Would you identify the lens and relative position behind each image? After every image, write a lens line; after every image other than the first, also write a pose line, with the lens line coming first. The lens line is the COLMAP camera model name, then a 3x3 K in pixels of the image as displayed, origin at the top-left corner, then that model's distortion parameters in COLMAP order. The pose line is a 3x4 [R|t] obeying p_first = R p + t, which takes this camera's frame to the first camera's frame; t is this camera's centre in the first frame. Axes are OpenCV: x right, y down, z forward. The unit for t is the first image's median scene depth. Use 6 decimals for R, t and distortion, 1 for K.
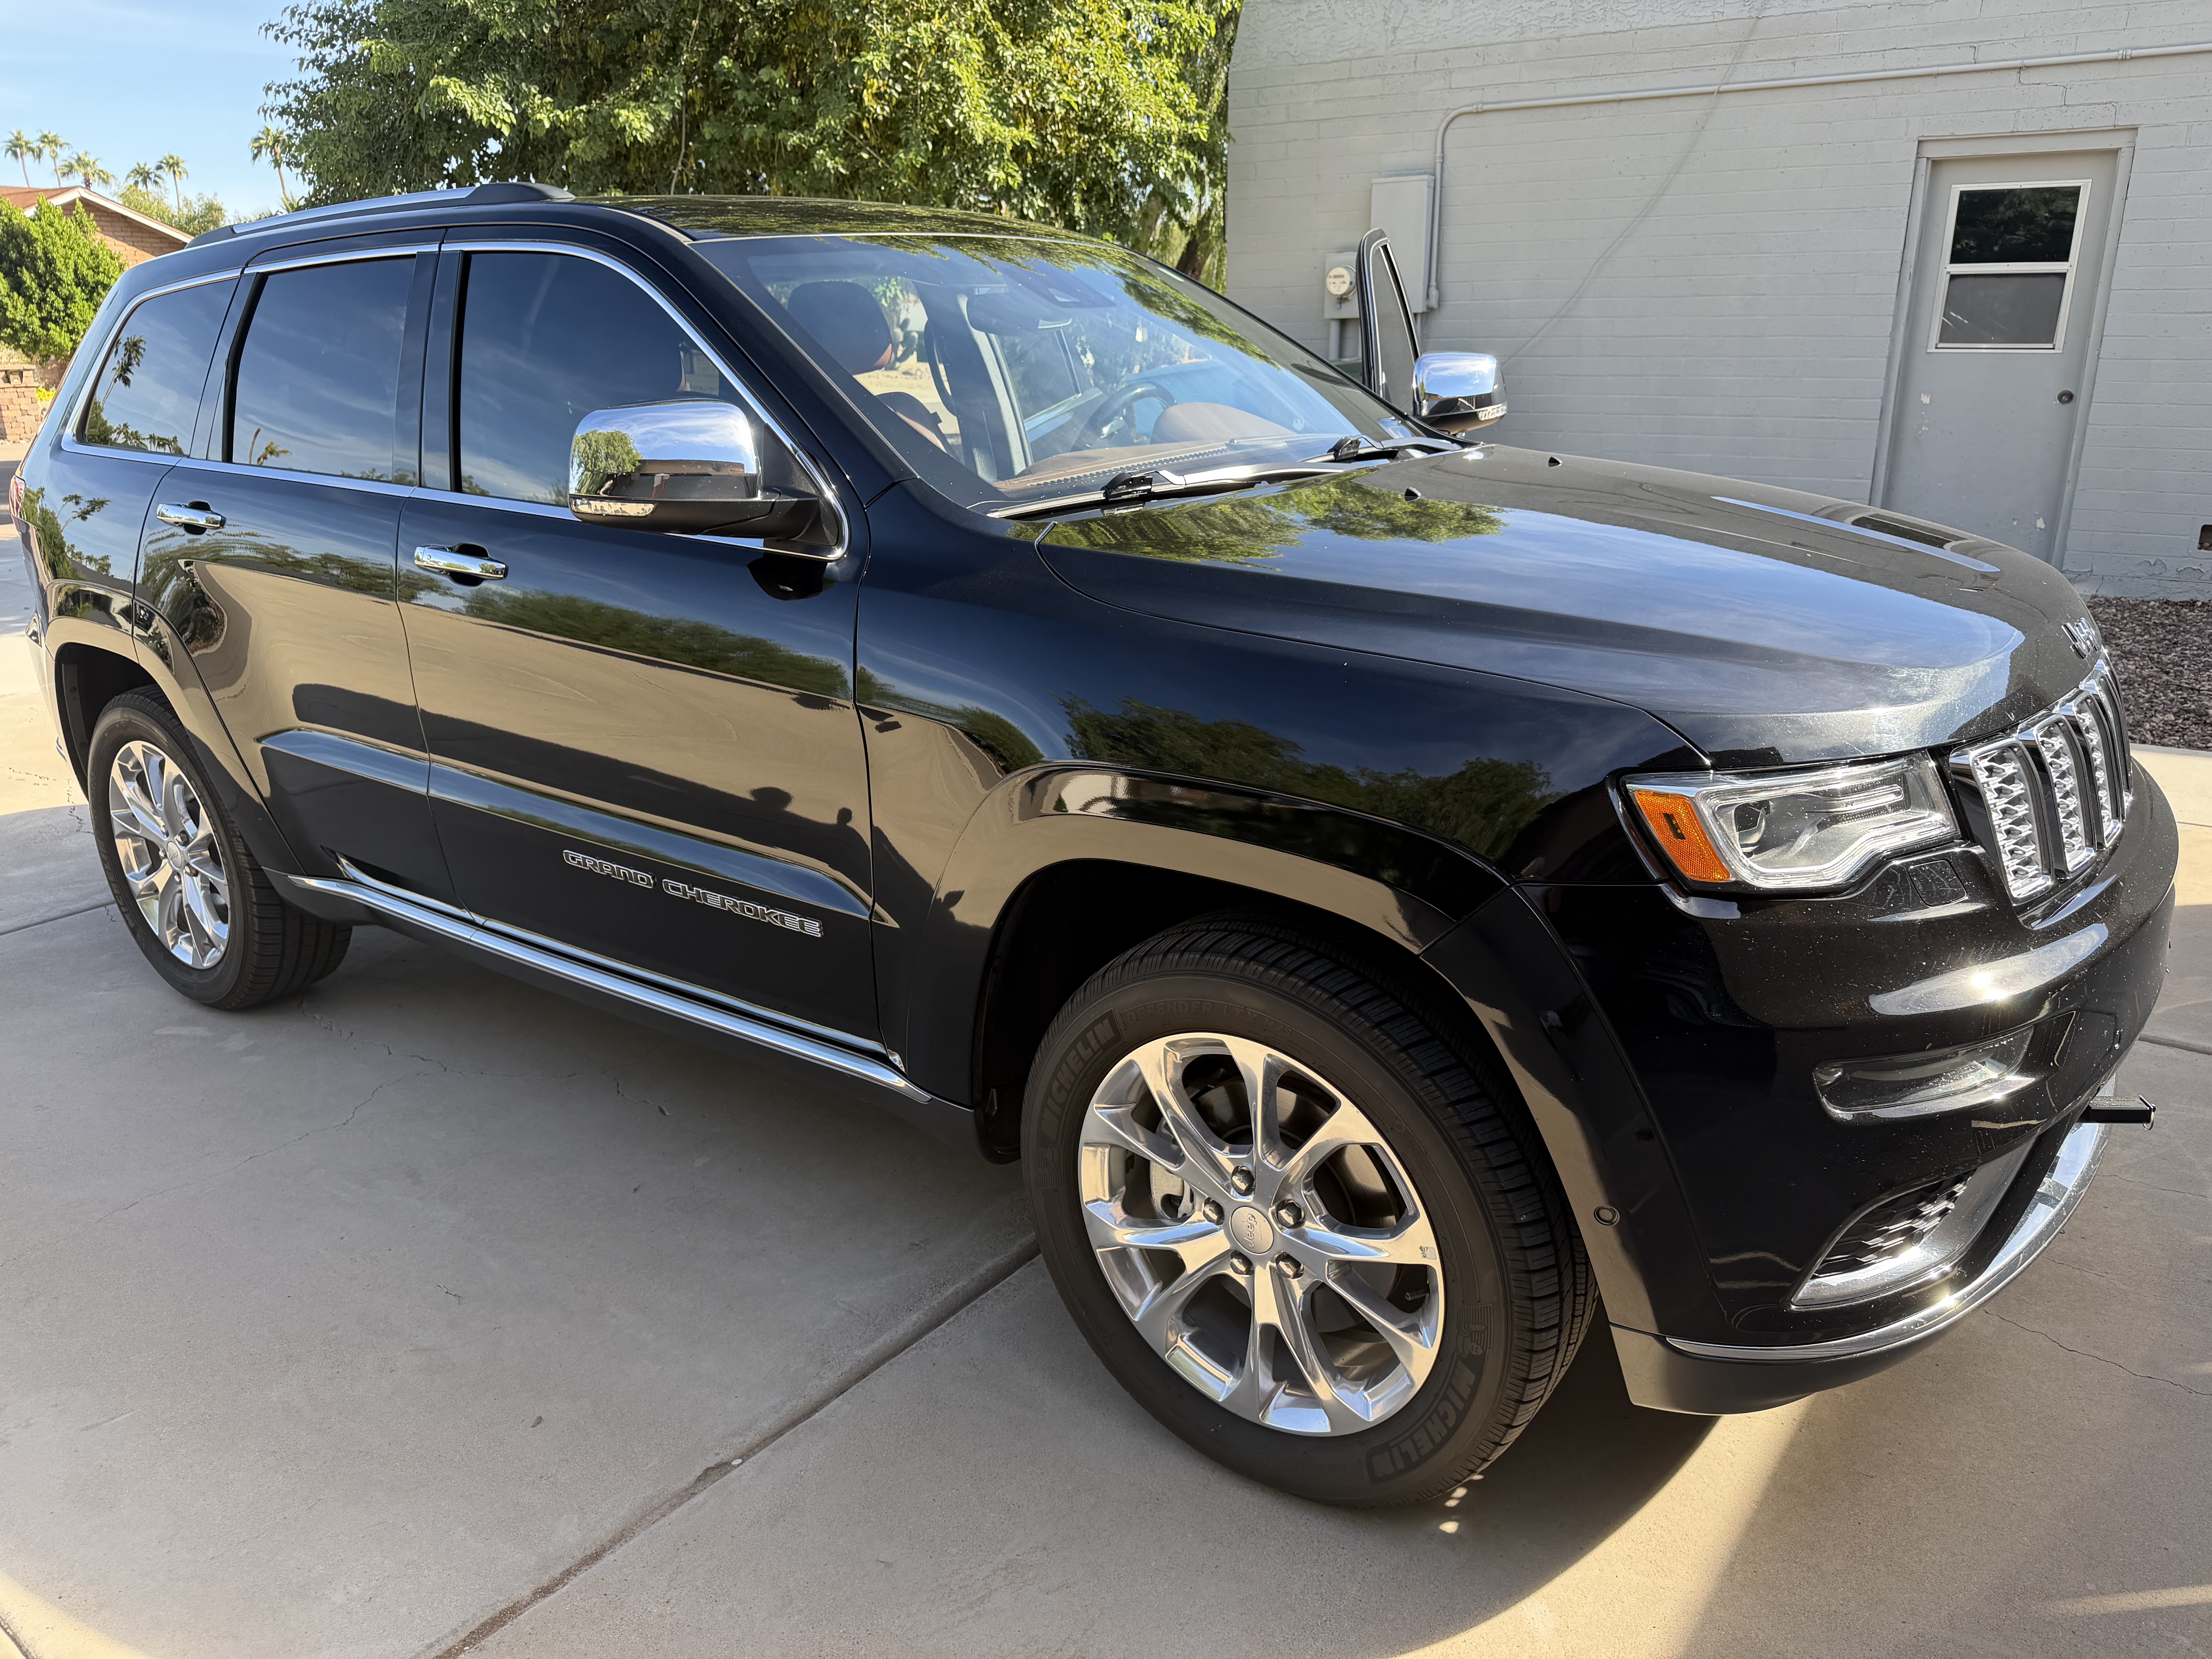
lens RADIAL K [[1553.8, 0, 1127.5], [0, 1553.8, 831.2], [0, 0, 1]] dist [0.014291, -0.020325]
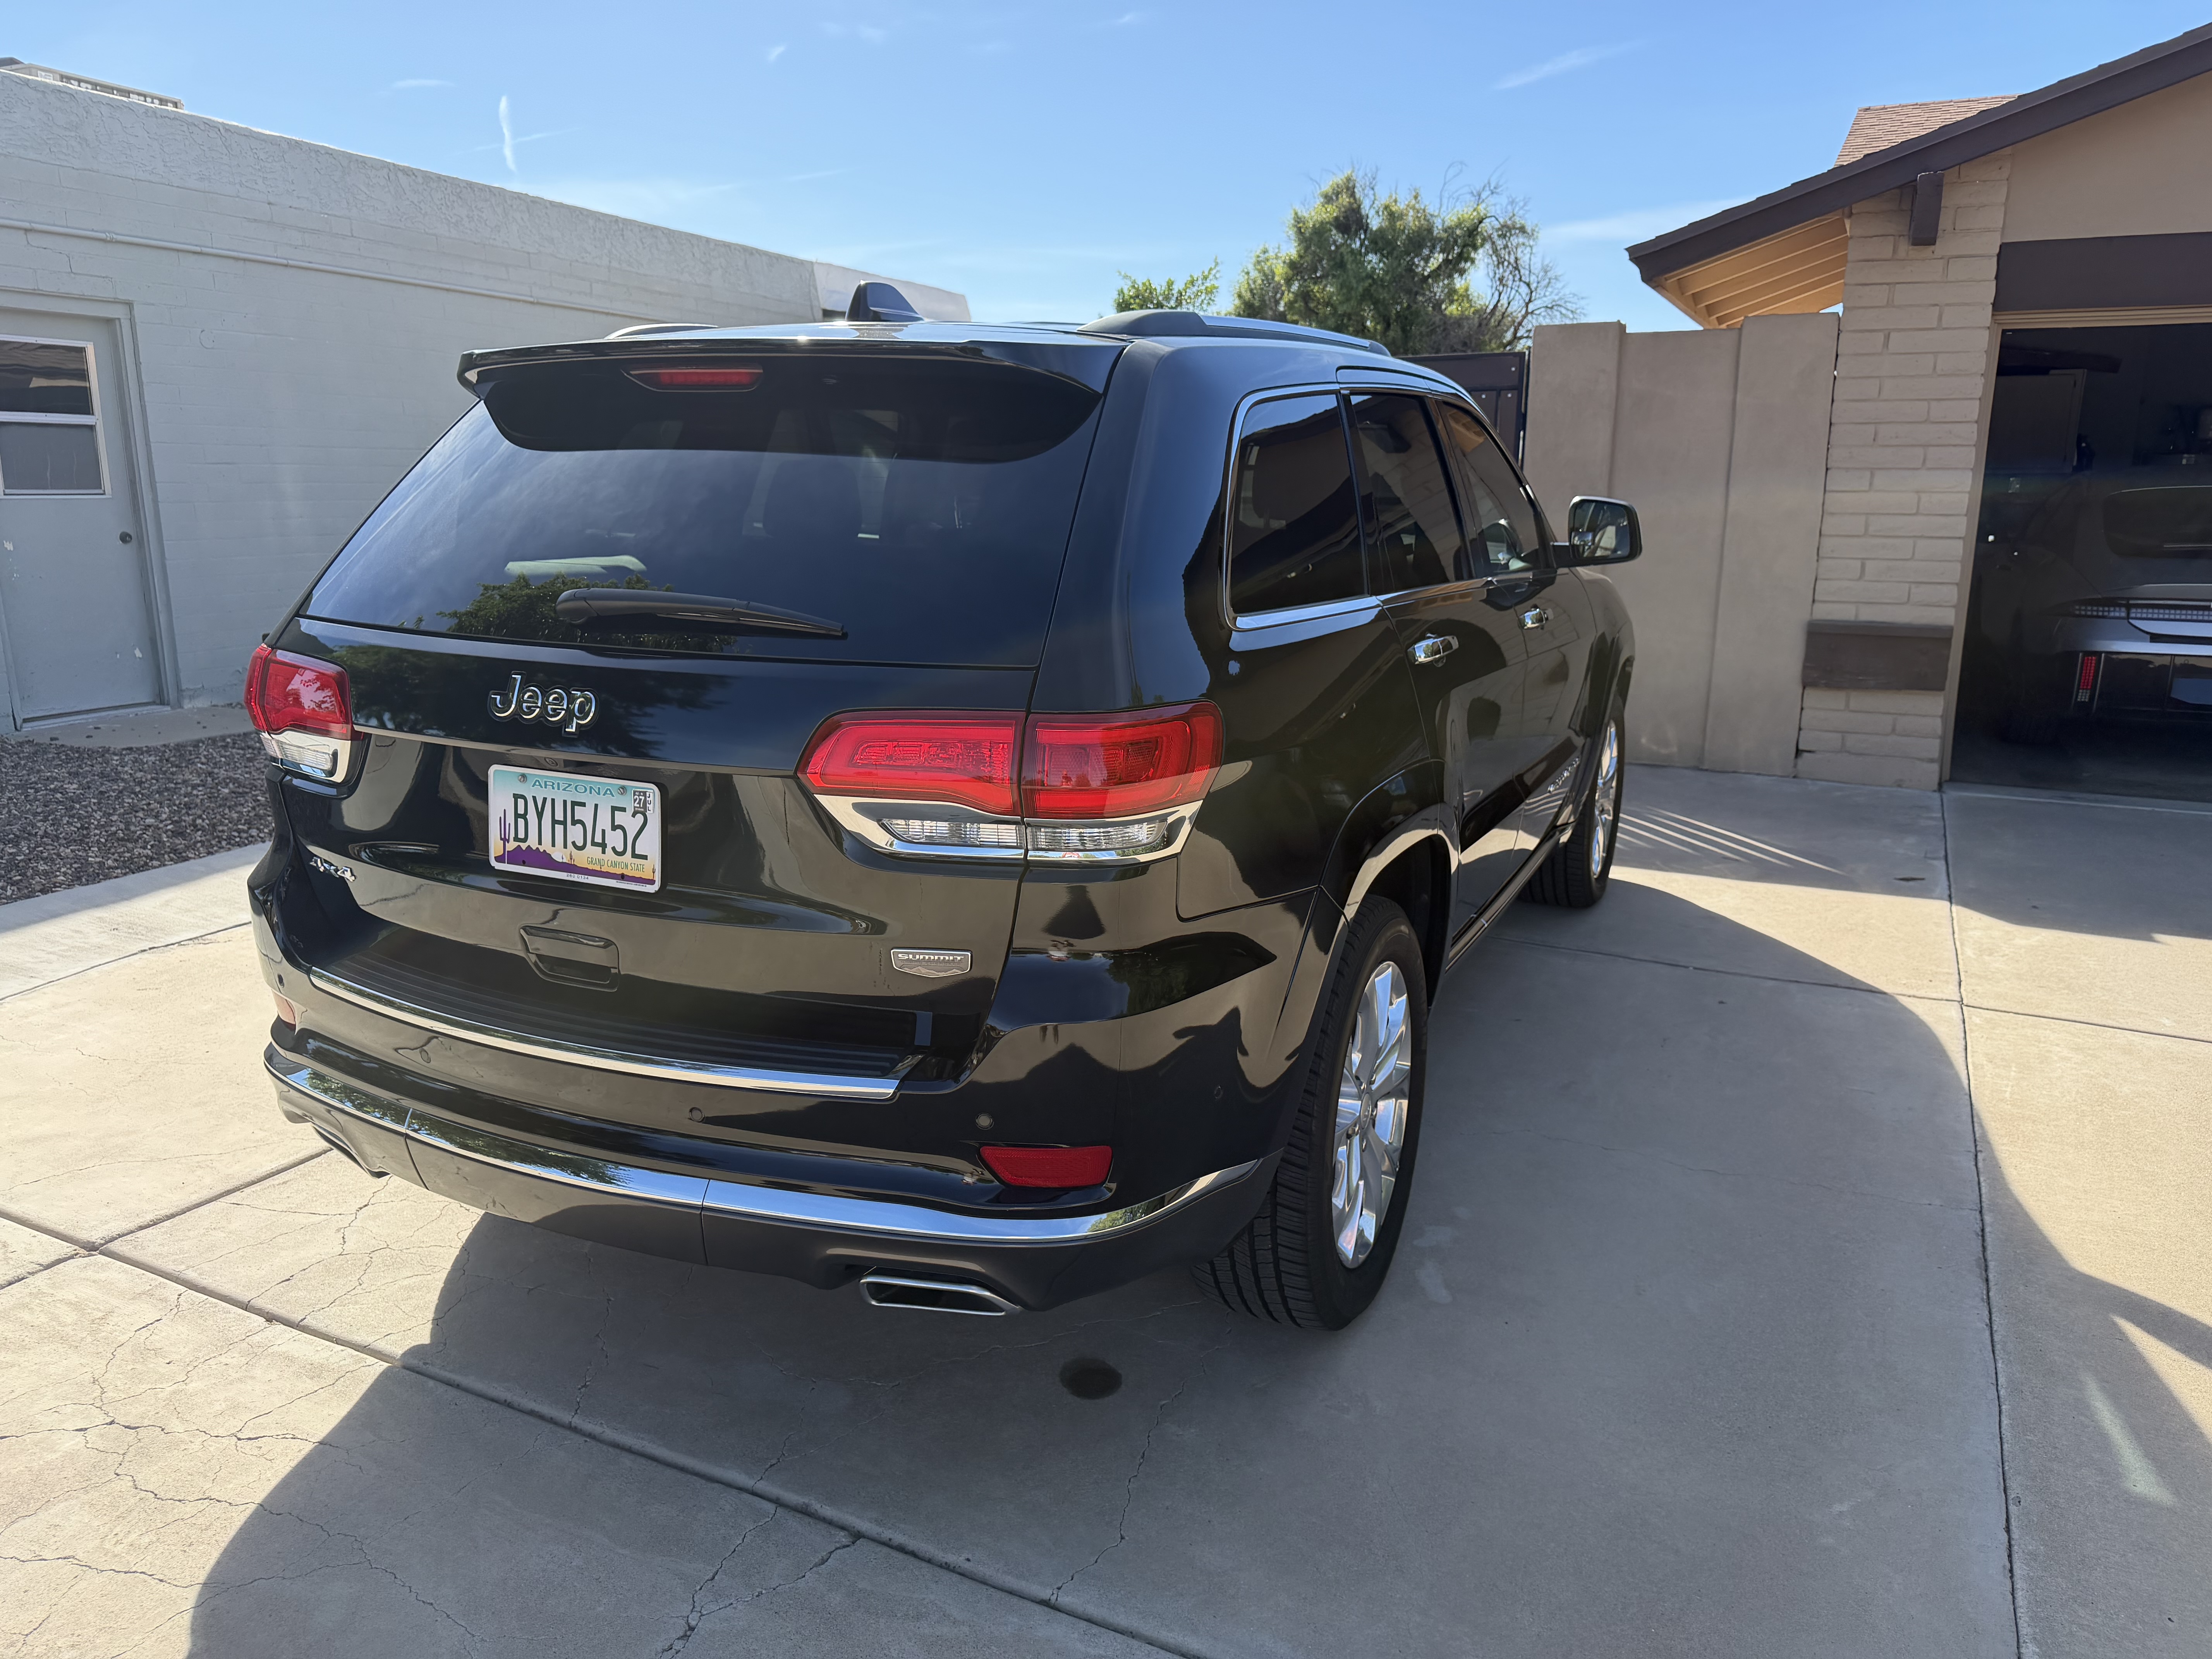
lens RADIAL K [[1553.8, 0, 1109.5], [0, 1553.8, 825.5], [0, 0, 1]] dist [0.014291, -0.020325]
pose [[-0.164816, -0.211334, 0.963418, -0.533390], [0.289171, 0.923500, 0.252047, -0.150403], [-0.942982, 0.320134, -0.091096, 0.460495]]
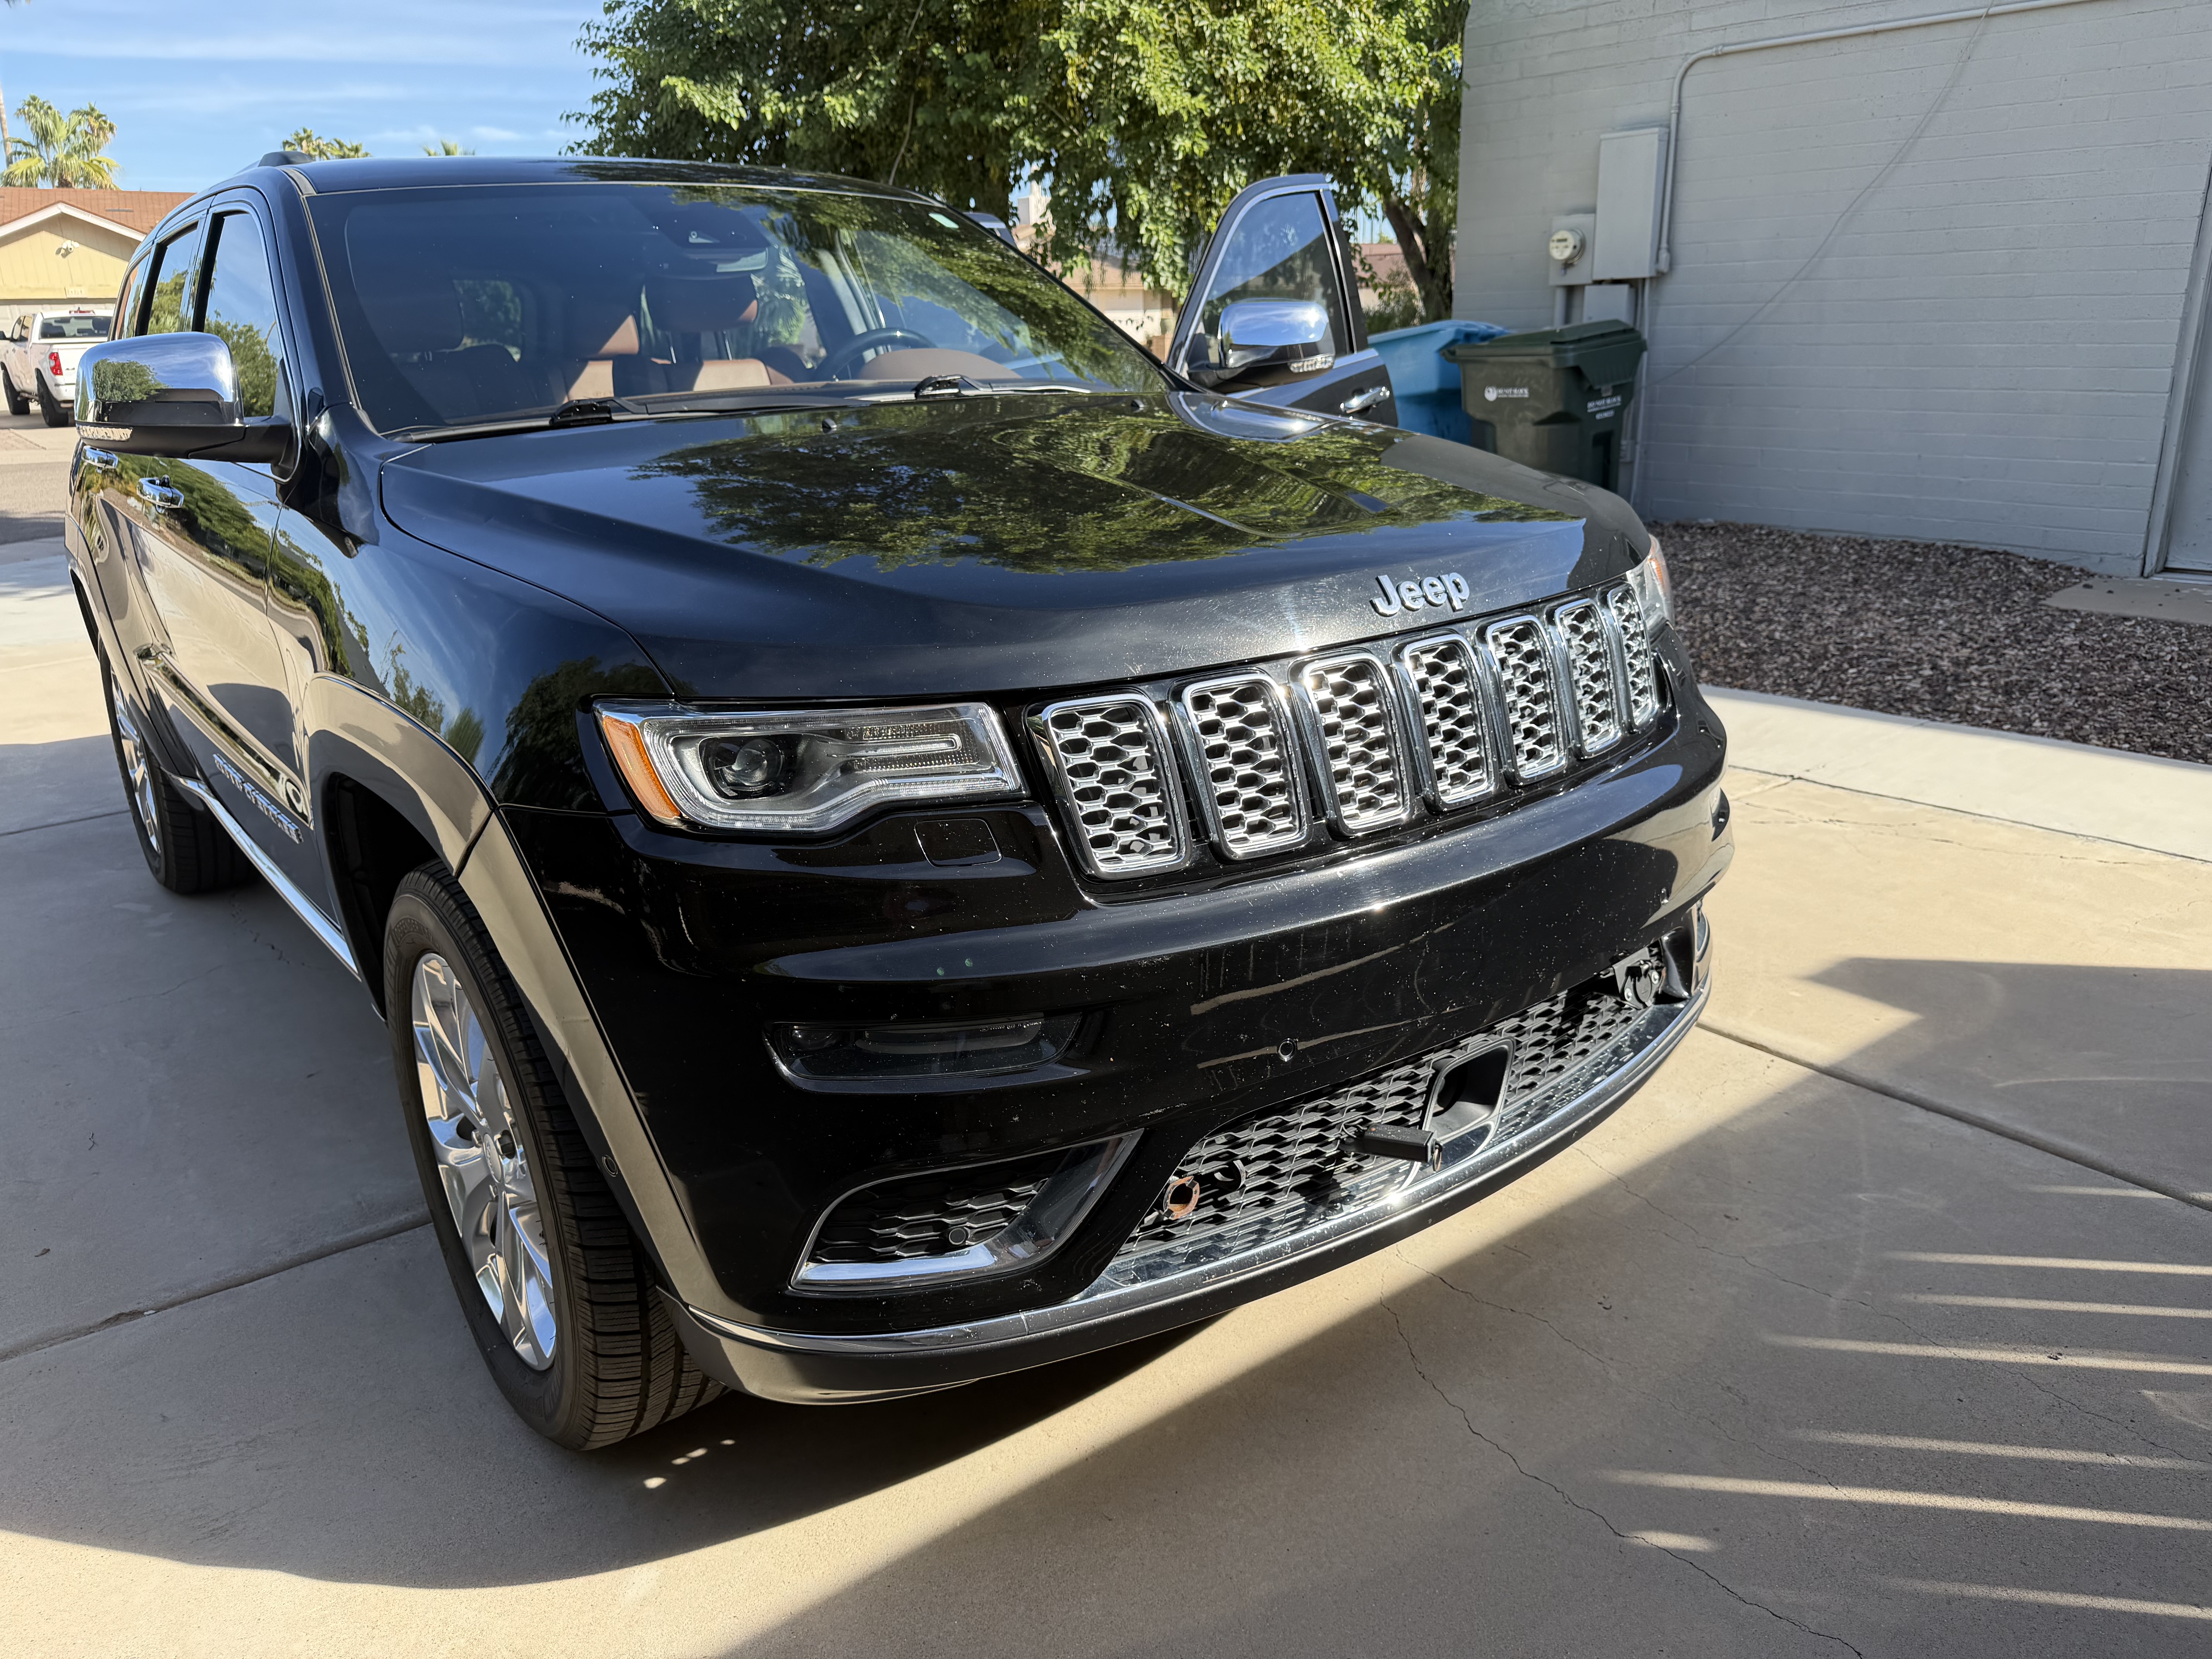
lens RADIAL K [[1553.8, 0, 1110.4], [0, 1553.8, 831.9], [0, 0, 1]] dist [0.014291, -0.020325]
pose [[0.962129, 0.072590, -0.262750, 0.166057], [-0.070812, 0.997357, 0.016242, 0.001341], [0.263235, 0.002979, 0.964727, 0.032052]]
